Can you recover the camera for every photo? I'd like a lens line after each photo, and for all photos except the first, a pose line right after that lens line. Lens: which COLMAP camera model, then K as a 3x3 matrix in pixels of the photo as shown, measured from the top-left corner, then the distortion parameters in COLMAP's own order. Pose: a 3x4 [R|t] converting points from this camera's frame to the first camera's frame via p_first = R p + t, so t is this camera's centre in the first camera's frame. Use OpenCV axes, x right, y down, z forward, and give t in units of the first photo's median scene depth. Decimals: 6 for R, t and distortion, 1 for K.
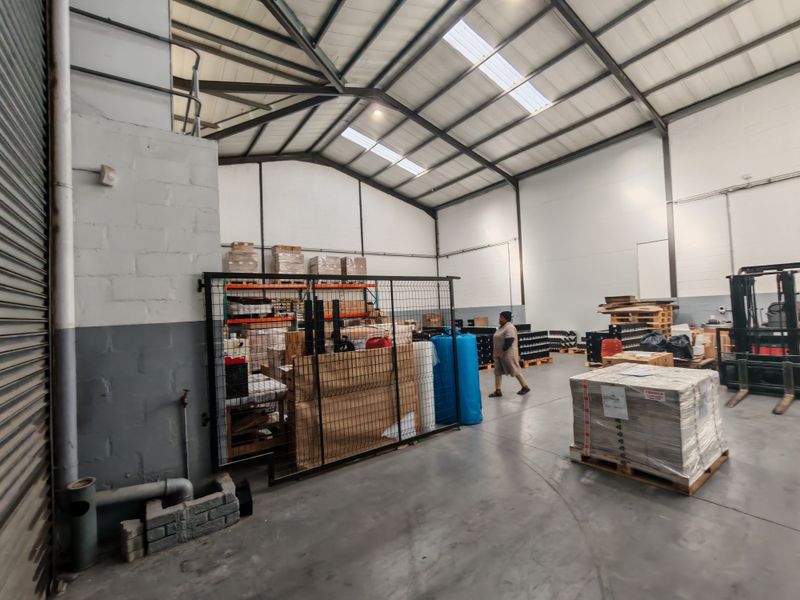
lens RADIAL K [[370.4, 0, 398.4], [0, 370.4, 305.7], [0, 0, 1]] dist [0.000427, 0.001372]
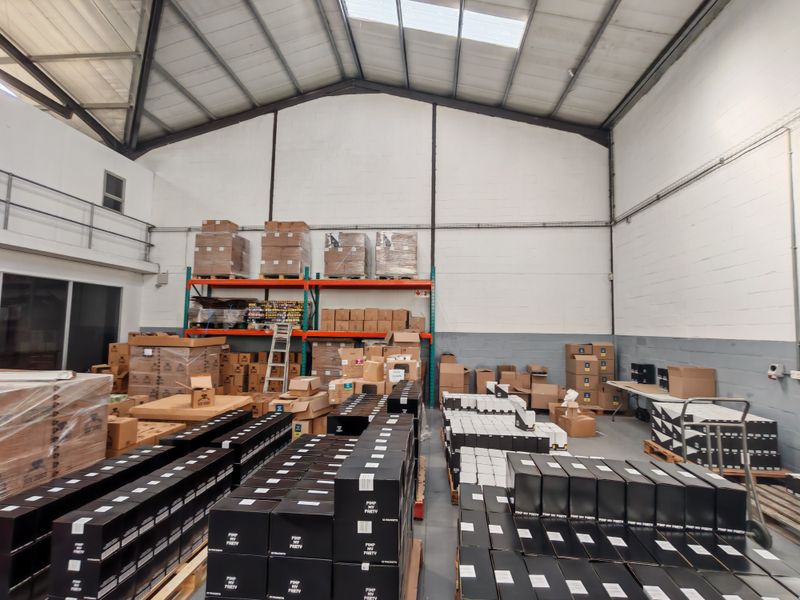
lens RADIAL K [[368.8, 0, 400.0], [0, 368.8, 300.0], [0, 0, 1]] dist [0.001510, 0.000369]
pose [[0.762680, 0.014236, -0.646620, 0.225030], [-0.044212, 0.998567, -0.030163, -0.009861], [0.645264, 0.051593, 0.762216, 0.518799]]
